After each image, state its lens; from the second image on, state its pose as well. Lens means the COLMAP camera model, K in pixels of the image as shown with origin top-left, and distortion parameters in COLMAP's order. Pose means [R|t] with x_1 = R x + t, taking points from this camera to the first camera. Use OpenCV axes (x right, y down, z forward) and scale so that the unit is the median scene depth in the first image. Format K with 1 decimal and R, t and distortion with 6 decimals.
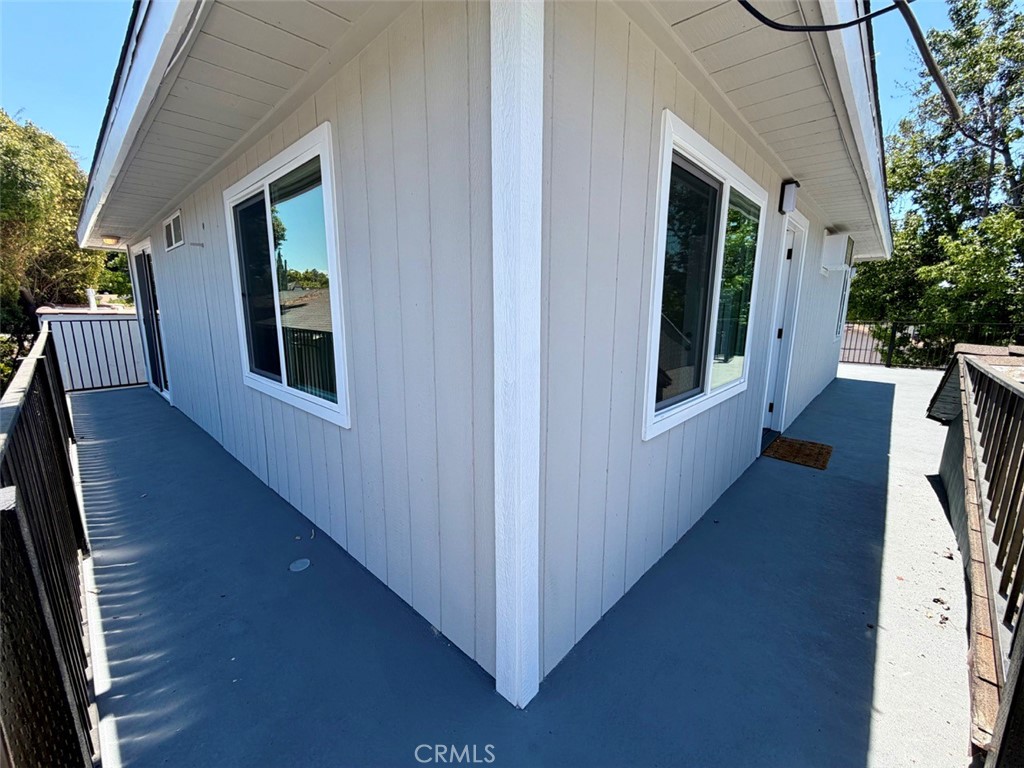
lens RADIAL K [[407.0, 0, 511.9], [0, 407.0, 380.4], [0, 0, 1]] dist [0.000736, -0.000966]
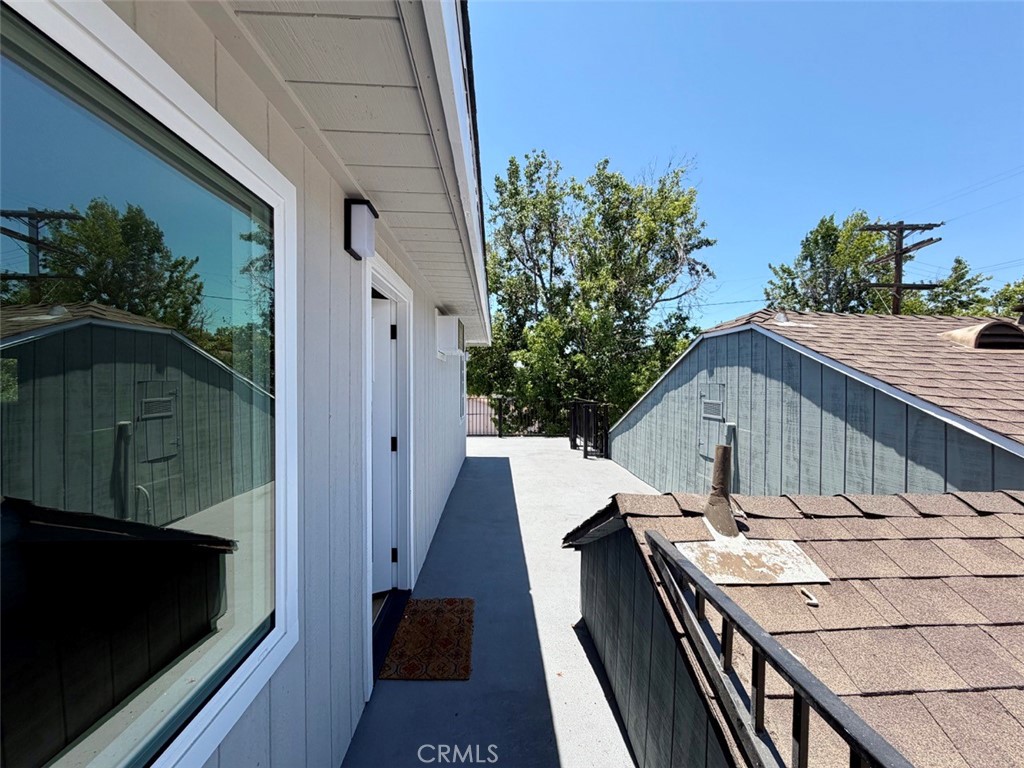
lens RADIAL K [[407.0, 0, 514.1], [0, 407.0, 381.4], [0, 0, 1]] dist [0.000736, -0.000966]
pose [[0.698615, -0.006551, 0.715468, 0.154303], [0.129369, 0.984633, -0.117306, -0.055902], [-0.703705, 0.174511, 0.688727, 0.183519]]
